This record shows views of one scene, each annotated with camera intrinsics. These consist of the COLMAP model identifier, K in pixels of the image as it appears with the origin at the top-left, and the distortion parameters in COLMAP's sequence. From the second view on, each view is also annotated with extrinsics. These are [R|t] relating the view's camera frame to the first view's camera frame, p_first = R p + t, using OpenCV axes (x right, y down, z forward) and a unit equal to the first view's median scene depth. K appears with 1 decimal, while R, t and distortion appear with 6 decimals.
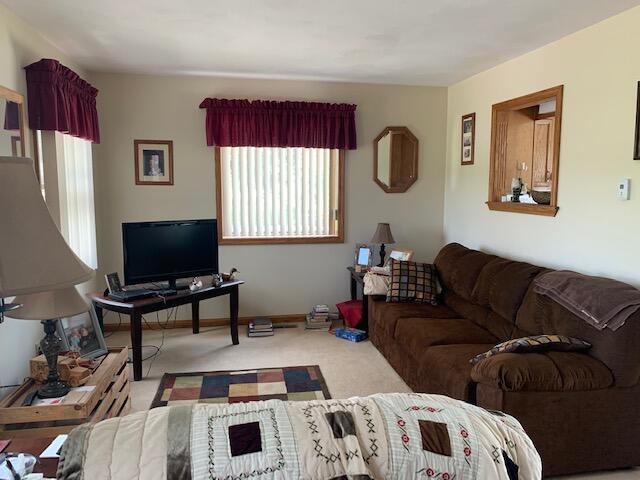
lens RADIAL K [[485.4, 0, 320.8], [0, 485.4, 240.4], [0, 0, 1]] dist [0.008726, -0.002033]
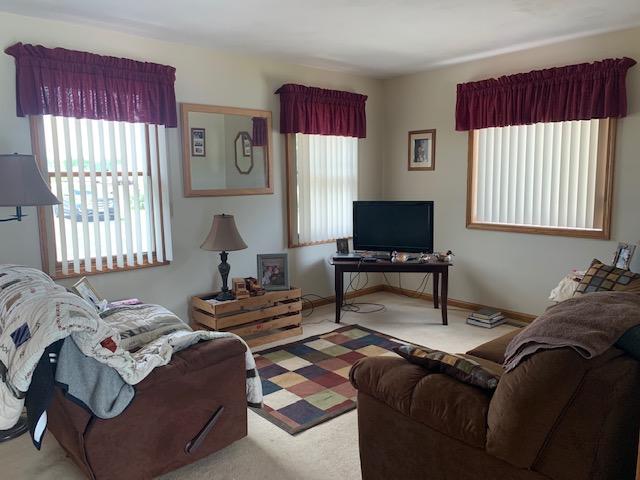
lens RADIAL K [[485.4, 0, 319.8], [0, 485.4, 237.8], [0, 0, 1]] dist [0.008726, -0.002033]
pose [[0.510651, 0.096674, -0.854336, 0.521032], [-0.086333, 0.994402, 0.060921, -0.006779], [0.855443, 0.042648, 0.516139, 0.226976]]
